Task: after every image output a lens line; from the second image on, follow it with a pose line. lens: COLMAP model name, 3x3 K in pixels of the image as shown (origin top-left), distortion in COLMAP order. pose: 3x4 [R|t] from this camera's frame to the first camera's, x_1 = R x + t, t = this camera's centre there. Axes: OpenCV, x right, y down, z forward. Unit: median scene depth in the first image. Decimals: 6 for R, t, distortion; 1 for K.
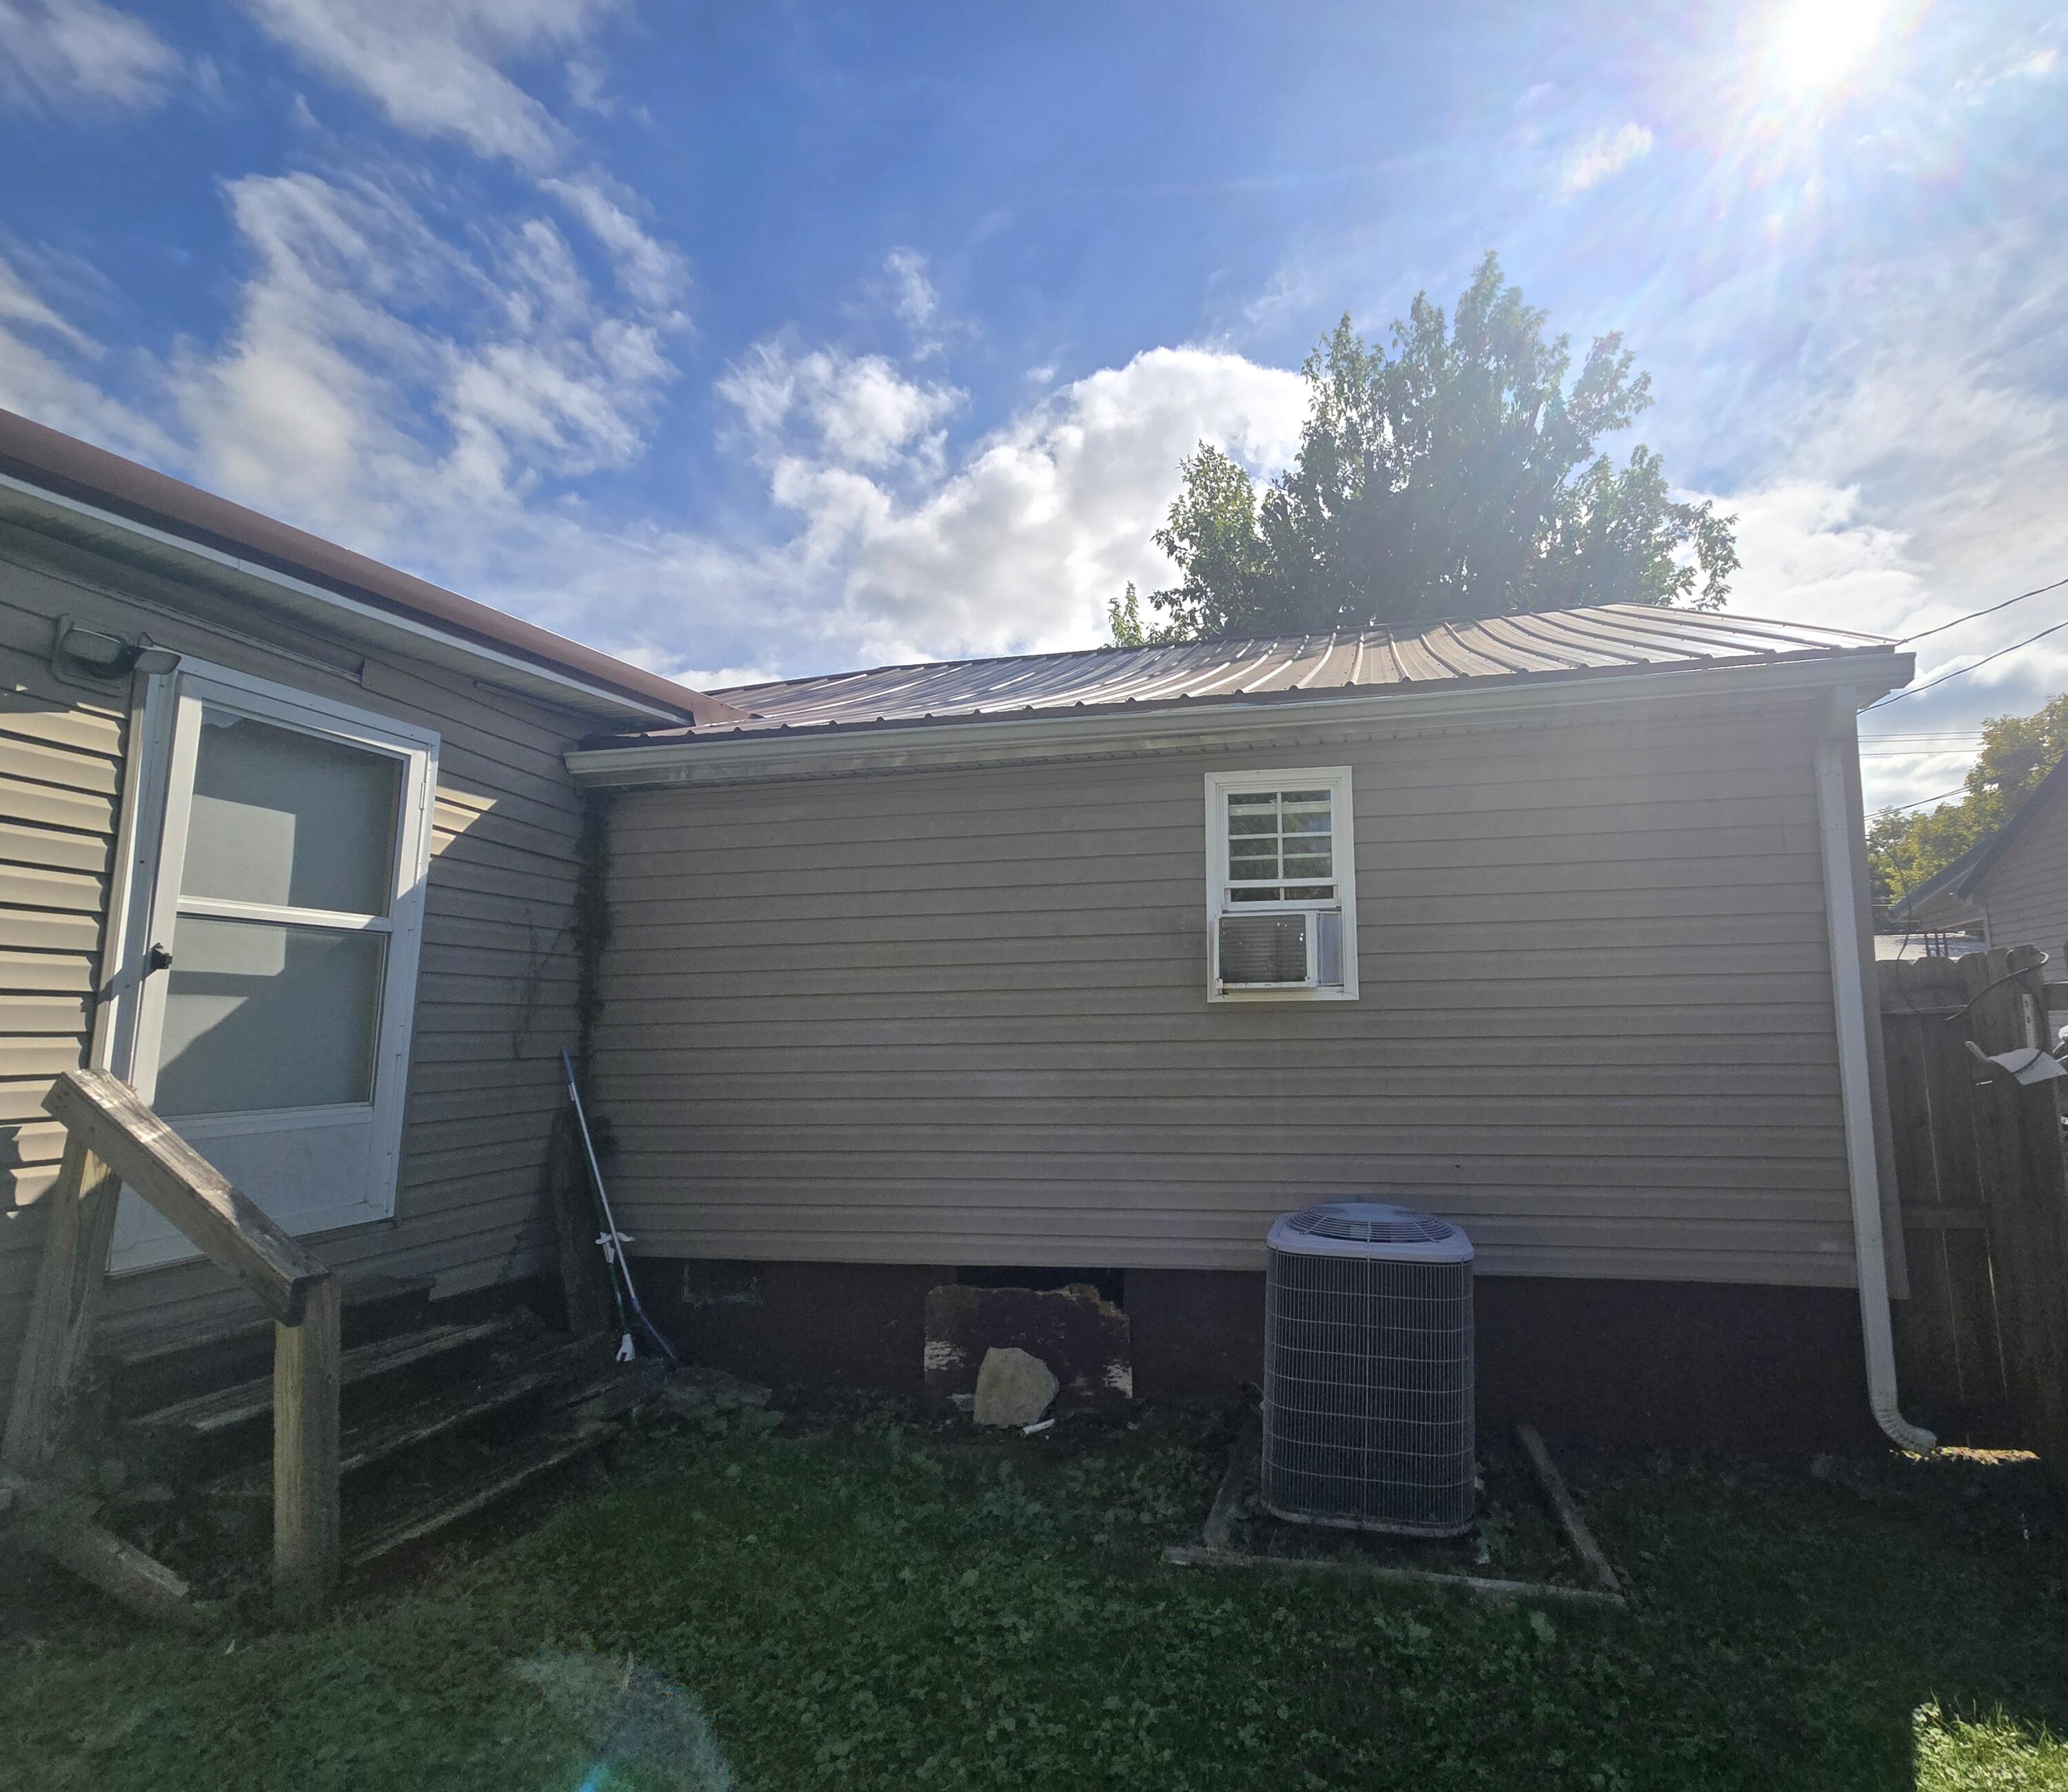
lens RADIAL K [[924.7, 0, 1034.0], [0, 924.7, 896.0], [0, 0, 1]] dist [0.000608, -0.000038]
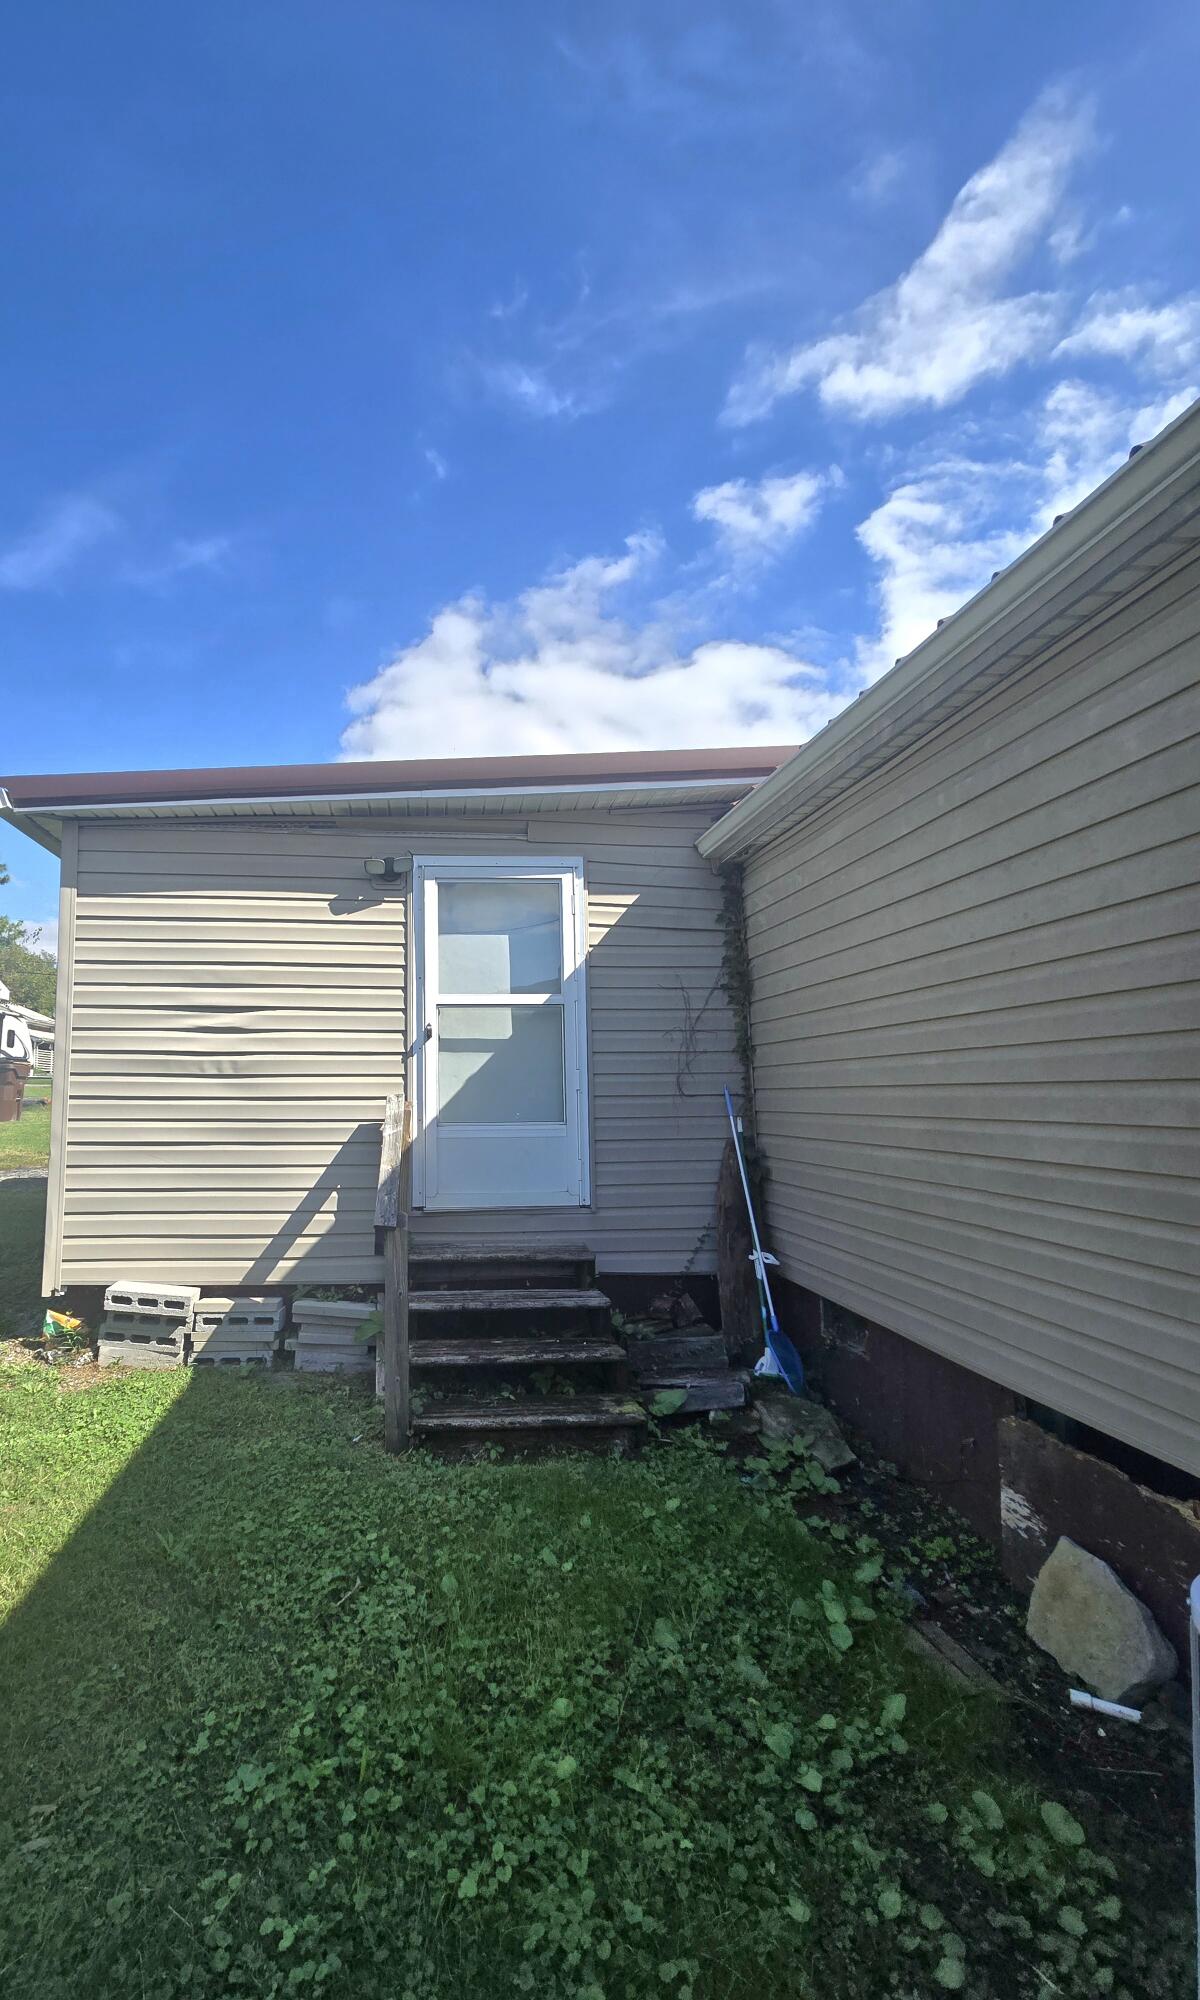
lens RADIAL K [[754.9, 0, 600.0], [0, 754.9, 1000.0], [0, 0, 1]] dist [-0.009932, 0.000267]
pose [[0.399059, -0.101193, -0.911324, 0.367326], [0.135402, 0.989499, -0.050582, 0.094593], [0.906873, -0.103210, 0.408570, 0.549180]]
